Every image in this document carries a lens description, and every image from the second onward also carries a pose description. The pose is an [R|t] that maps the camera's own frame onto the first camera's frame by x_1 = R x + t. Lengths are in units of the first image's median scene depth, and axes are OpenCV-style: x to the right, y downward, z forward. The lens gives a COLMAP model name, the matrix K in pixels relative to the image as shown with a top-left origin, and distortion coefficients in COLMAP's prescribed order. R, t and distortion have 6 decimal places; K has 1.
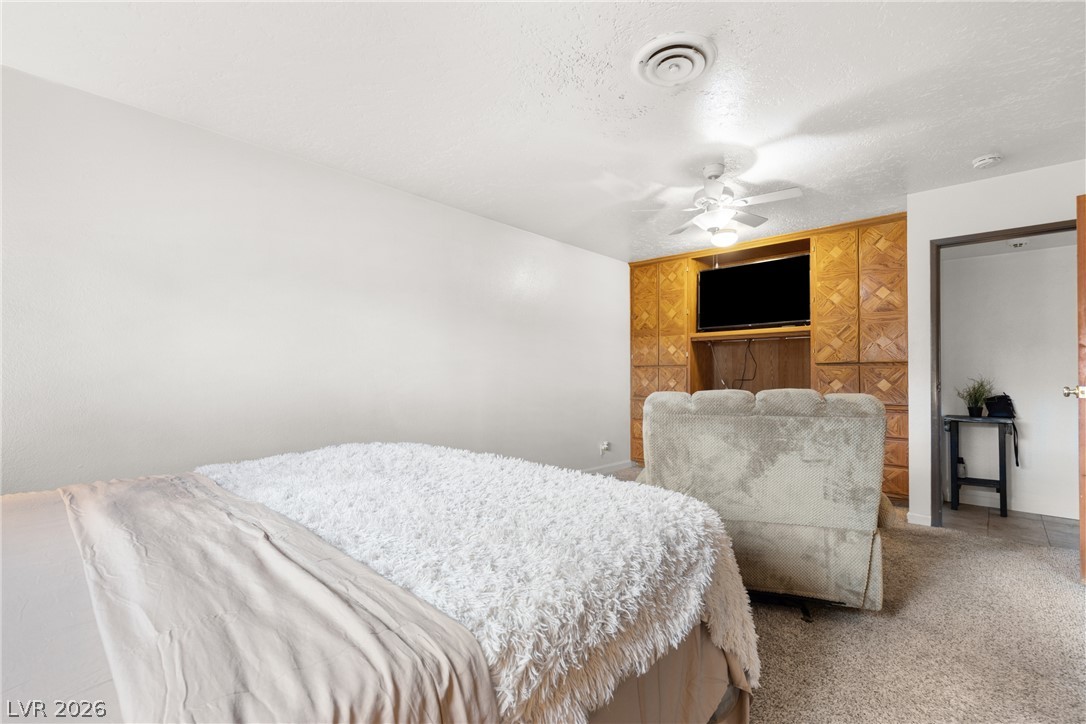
lens RADIAL K [[489.0, 0, 545.9], [0, 489.0, 373.1], [0, 0, 1]] dist [0.000877, -0.000053]
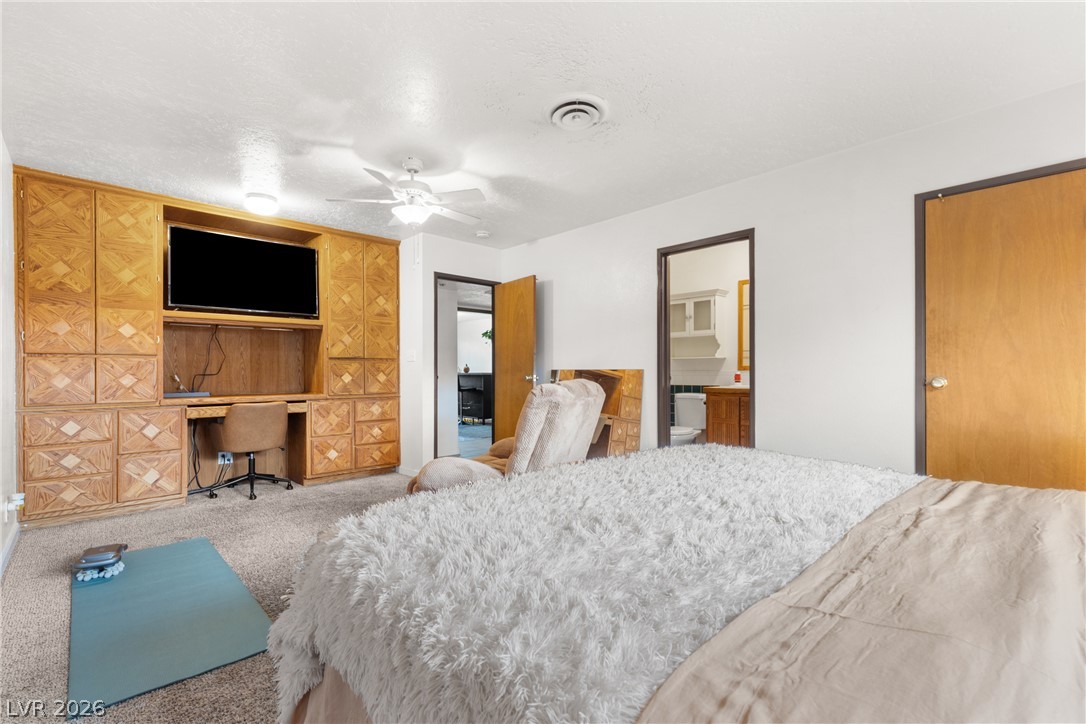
lens RADIAL K [[489.0, 0, 545.9], [0, 489.0, 373.1], [0, 0, 1]] dist [0.000877, -0.000053]
pose [[0.043877, -0.009971, 0.998987, -0.443598], [-0.005249, 0.999934, 0.010211, -0.000187], [-0.999023, -0.005692, 0.043822, 0.472000]]
